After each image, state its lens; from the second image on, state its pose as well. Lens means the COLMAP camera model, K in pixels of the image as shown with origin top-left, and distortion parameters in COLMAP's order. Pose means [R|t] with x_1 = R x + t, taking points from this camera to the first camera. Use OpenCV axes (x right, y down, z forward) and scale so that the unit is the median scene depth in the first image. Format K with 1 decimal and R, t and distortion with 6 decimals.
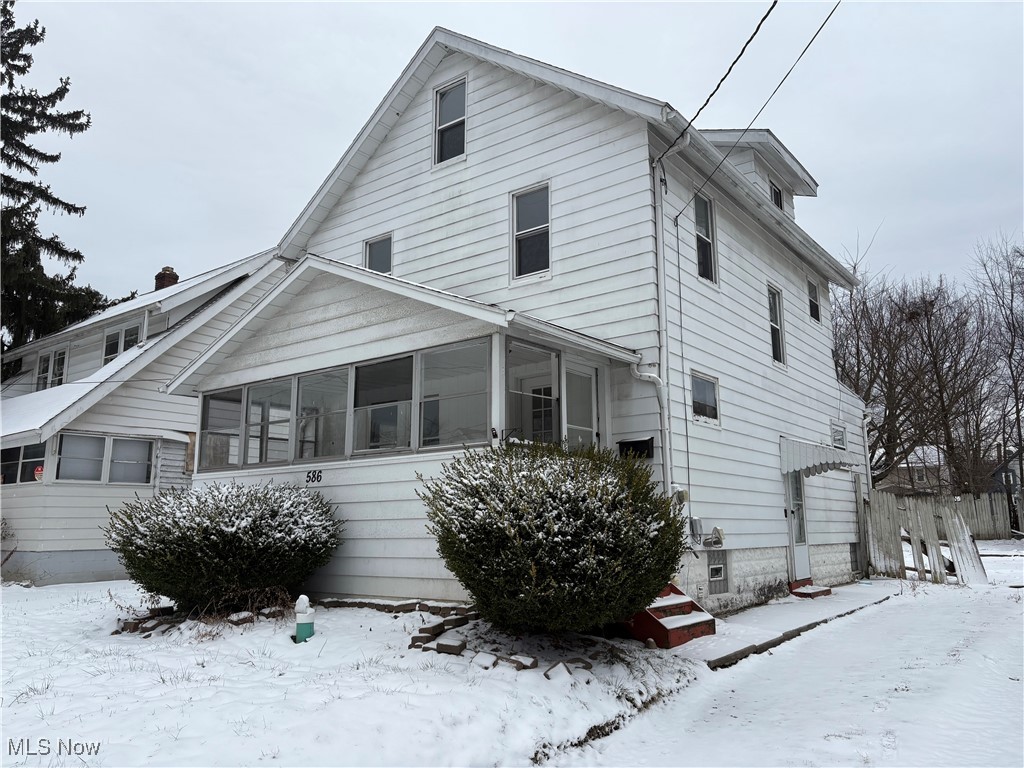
lens RADIAL K [[771.4, 0, 517.0], [0, 771.4, 395.0], [0, 0, 1]] dist [0.030802, -0.006700]
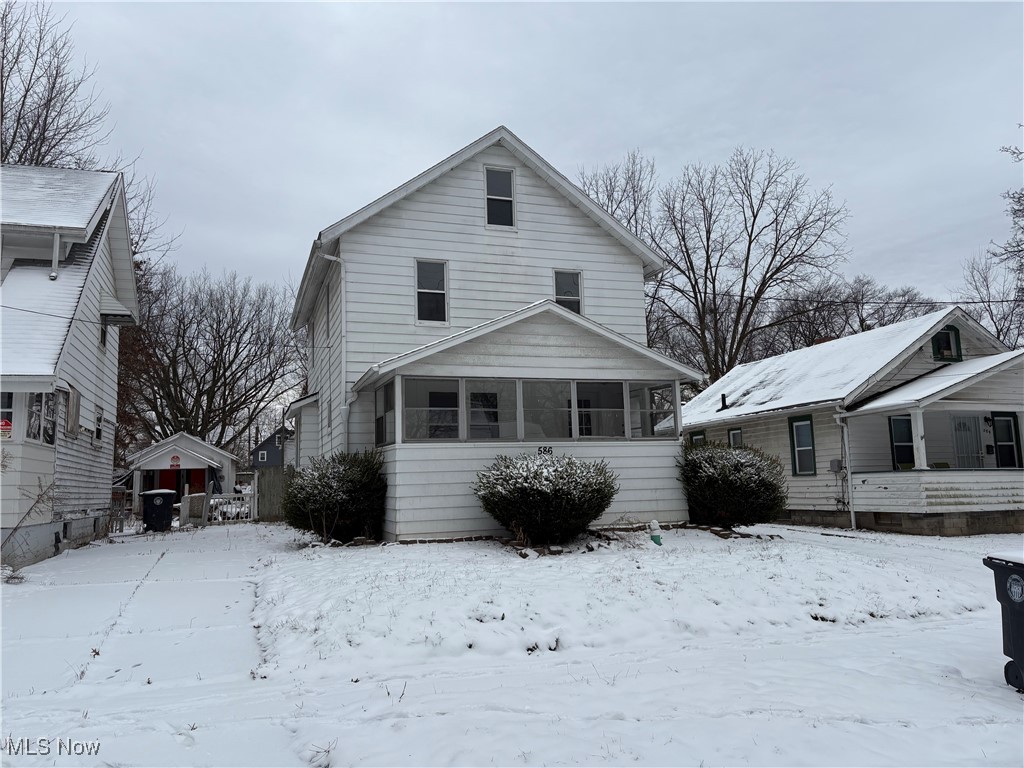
lens RADIAL K [[768.5, 0, 516.6], [0, 768.5, 390.2], [0, 0, 1]] dist [0.073597, -0.069837]
pose [[0.552945, 0.097740, 0.827465, -1.308948], [-0.115978, 0.992457, -0.039728, 0.046809], [-0.825107, -0.074001, 0.560110, 0.193953]]
